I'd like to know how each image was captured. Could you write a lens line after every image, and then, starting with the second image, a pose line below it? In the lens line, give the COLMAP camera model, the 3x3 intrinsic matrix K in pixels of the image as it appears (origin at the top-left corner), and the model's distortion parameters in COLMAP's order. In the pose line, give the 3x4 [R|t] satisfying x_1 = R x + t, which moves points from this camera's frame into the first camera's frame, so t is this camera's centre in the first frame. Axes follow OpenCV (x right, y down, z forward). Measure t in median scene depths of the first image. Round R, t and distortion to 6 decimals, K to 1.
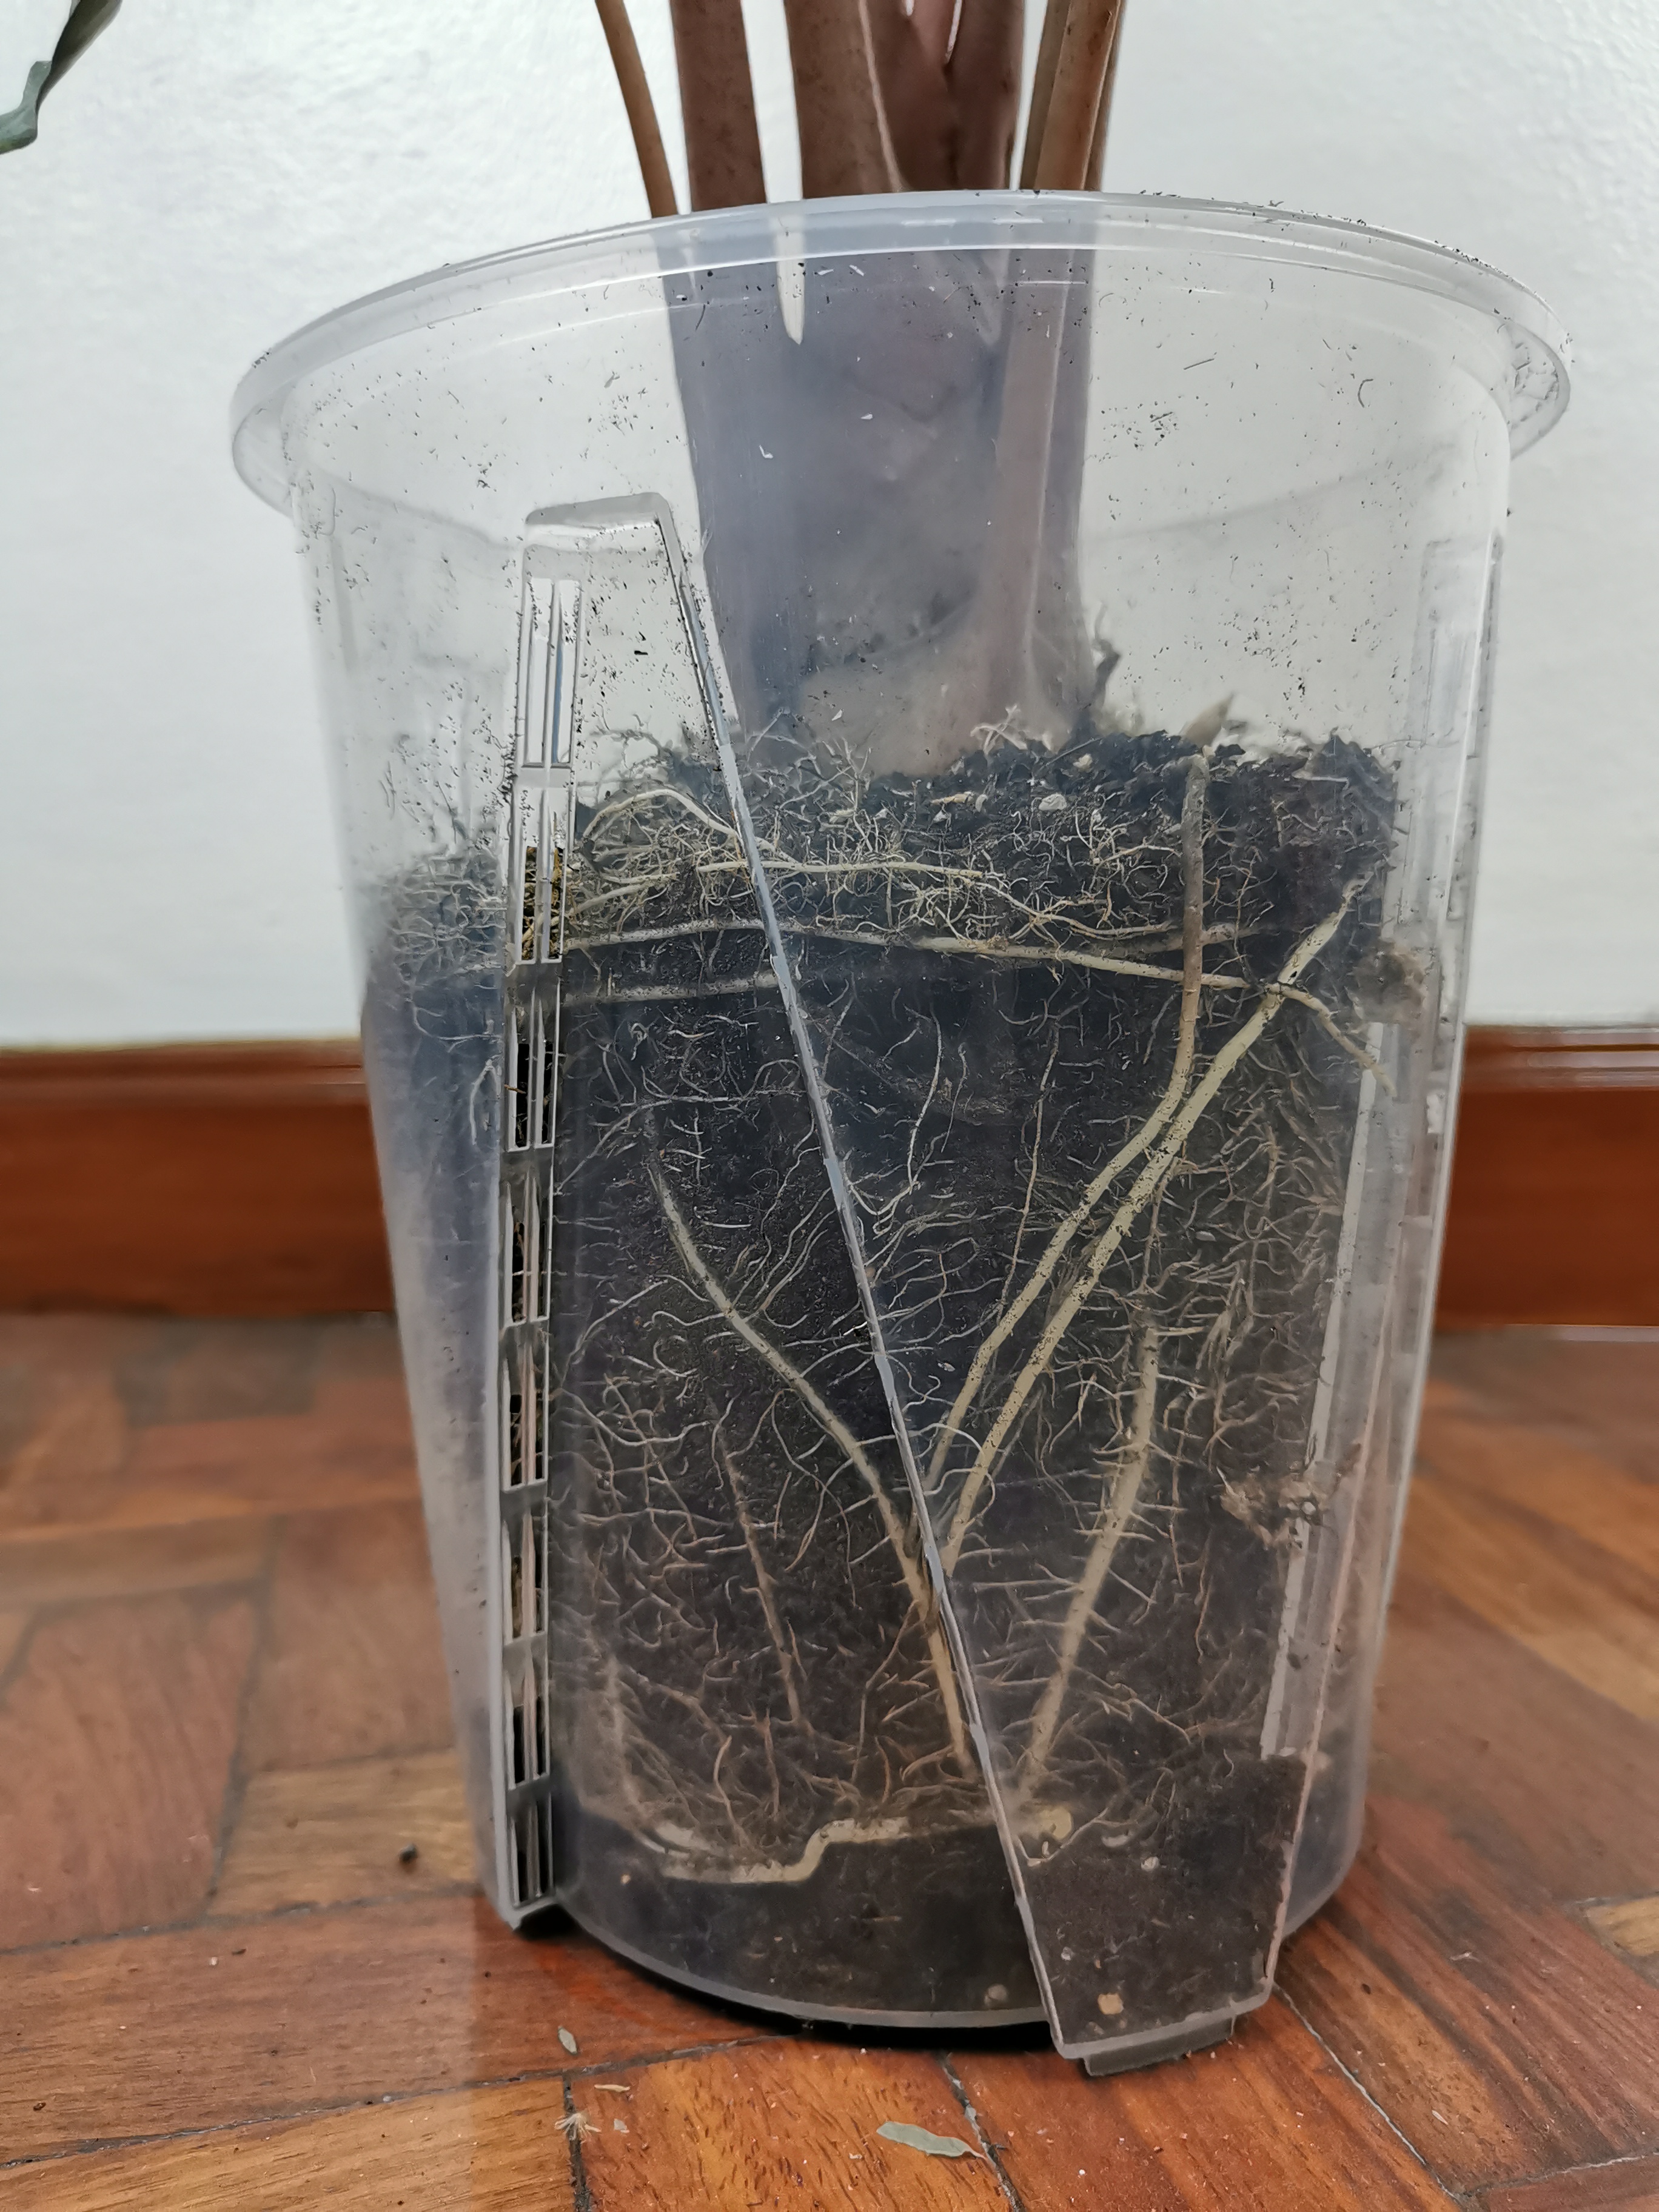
lens RADIAL K [[1752.0, 0, 829.5], [0, 1752.0, 1106.0], [0, 0, 1]] dist [0.013105, 0.002457]
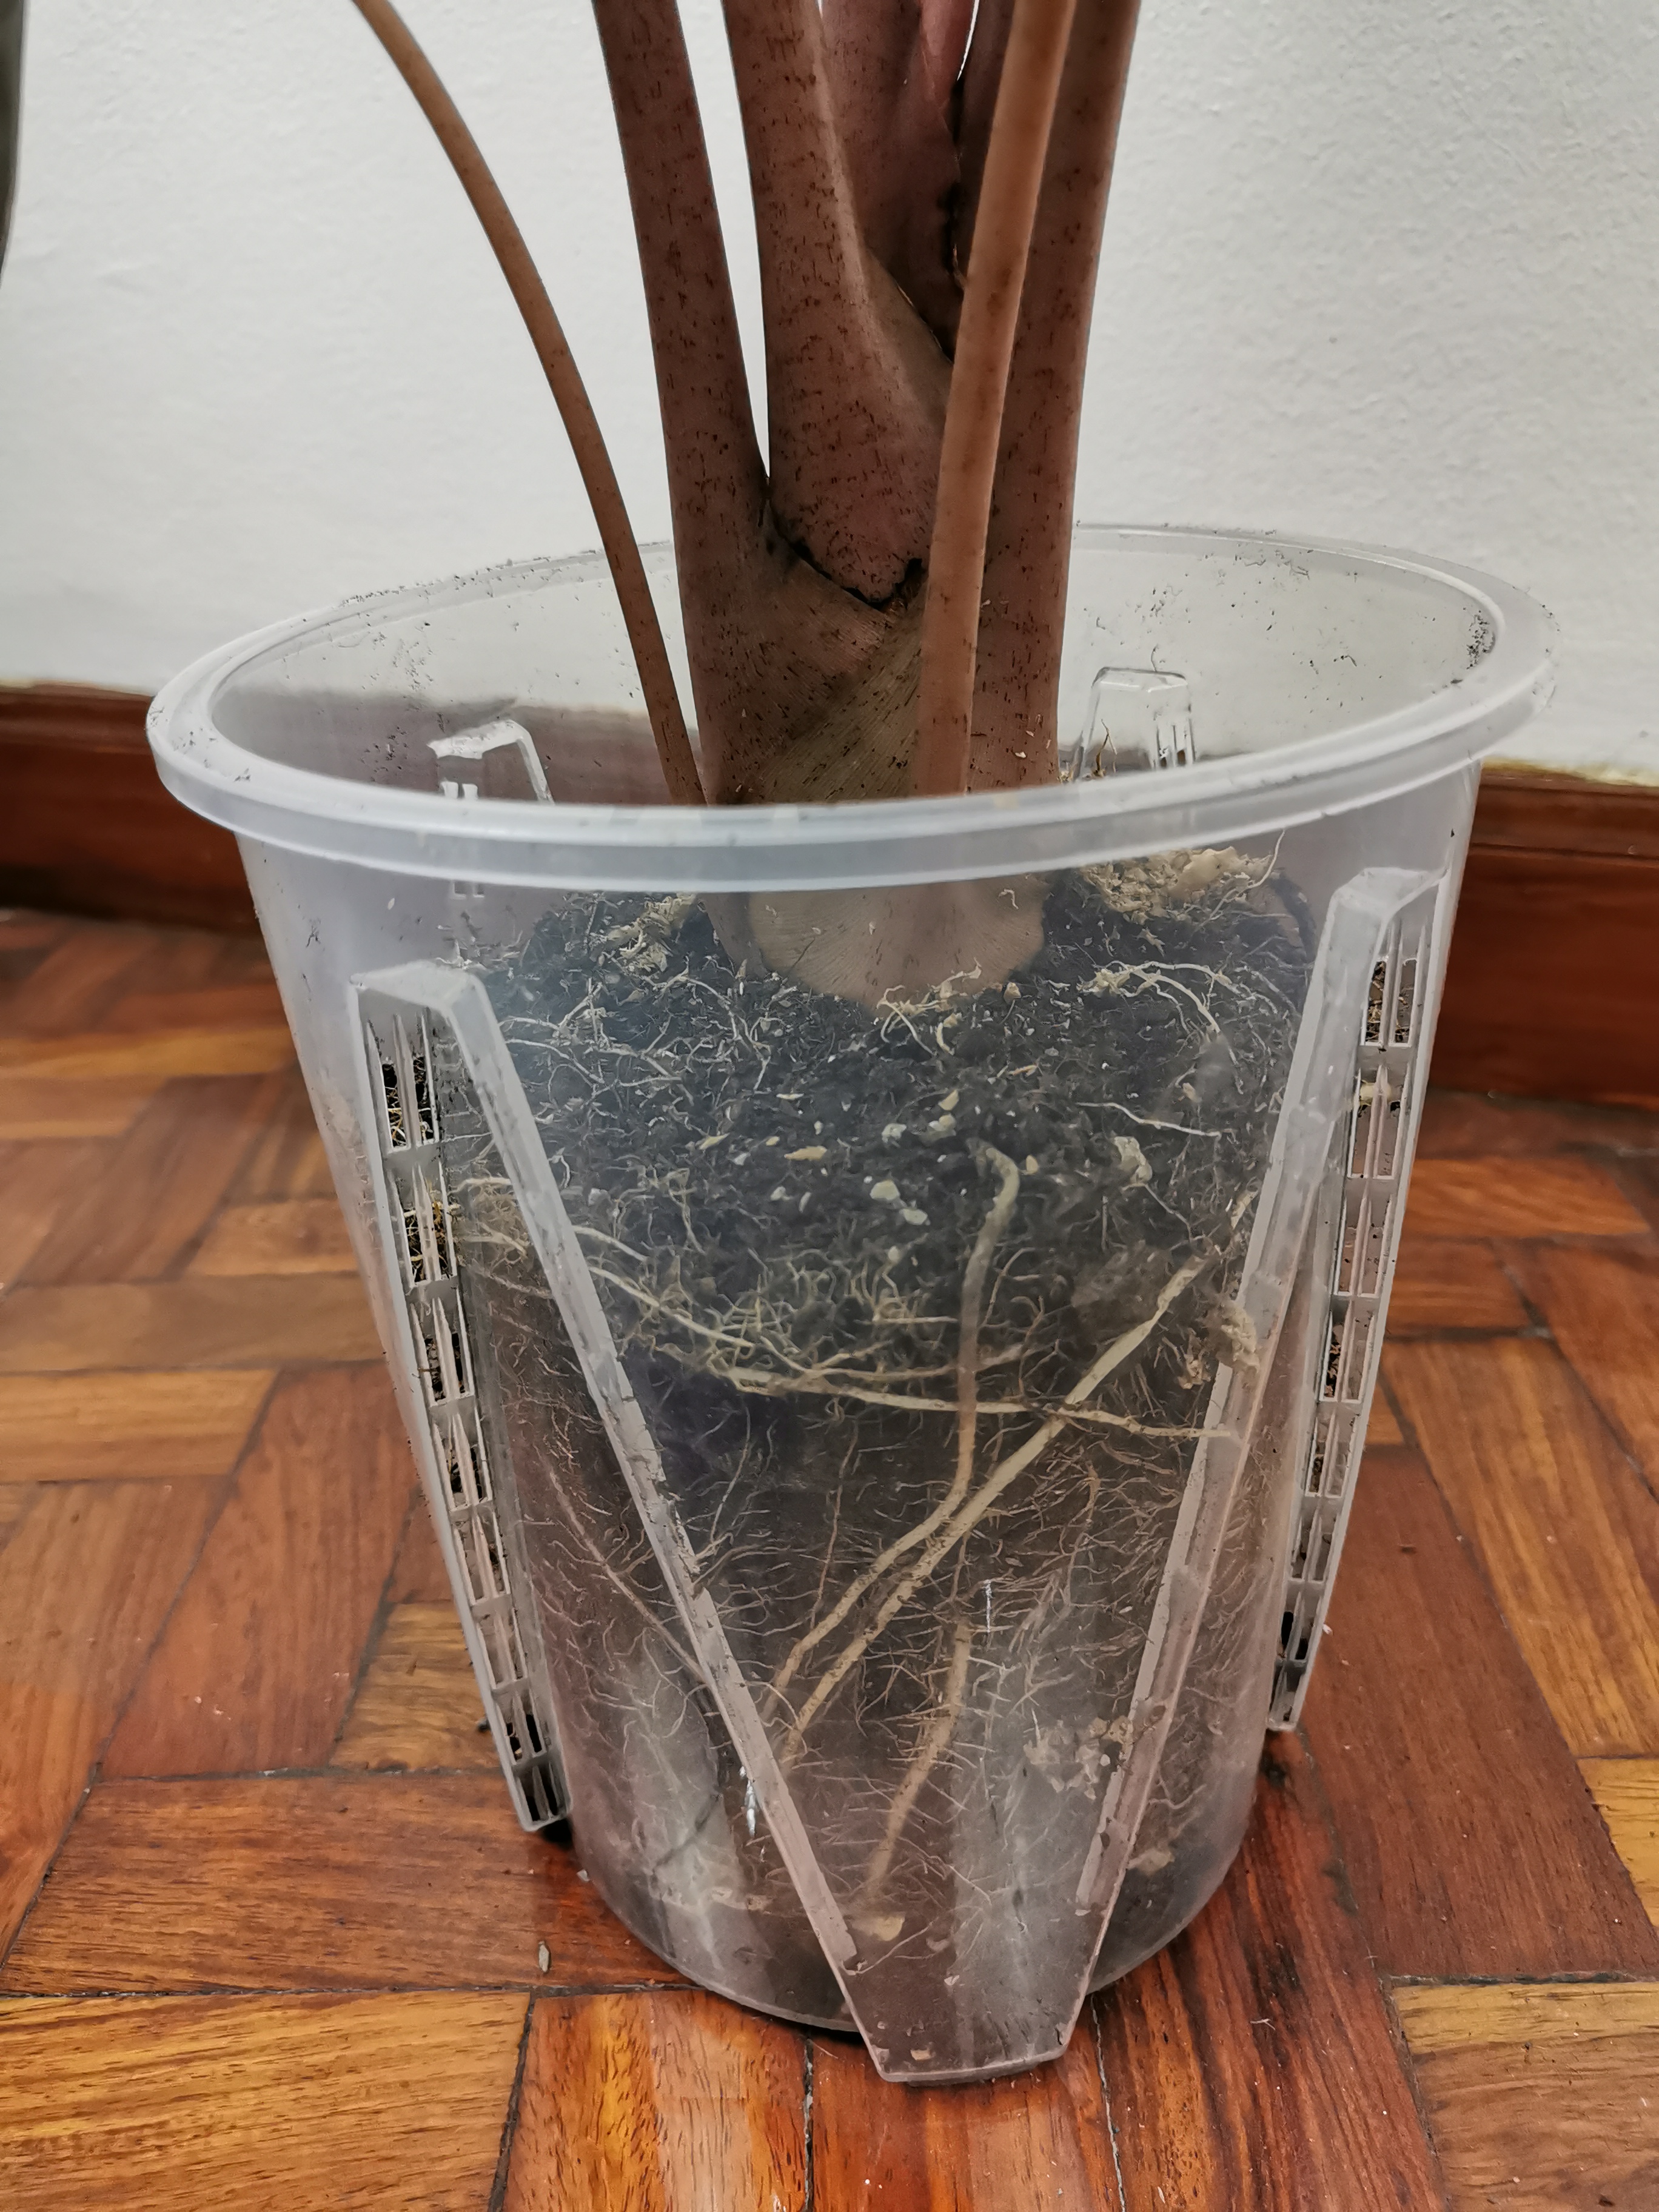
lens RADIAL K [[1752.0, 0, 829.5], [0, 1752.0, 1106.0], [0, 0, 1]] dist [0.013105, 0.002457]
pose [[0.972152, 0.087601, -0.217363, 0.311908], [-0.005832, 0.936265, 0.351246, -0.572712], [0.234279, -0.340197, 0.910703, 0.064686]]
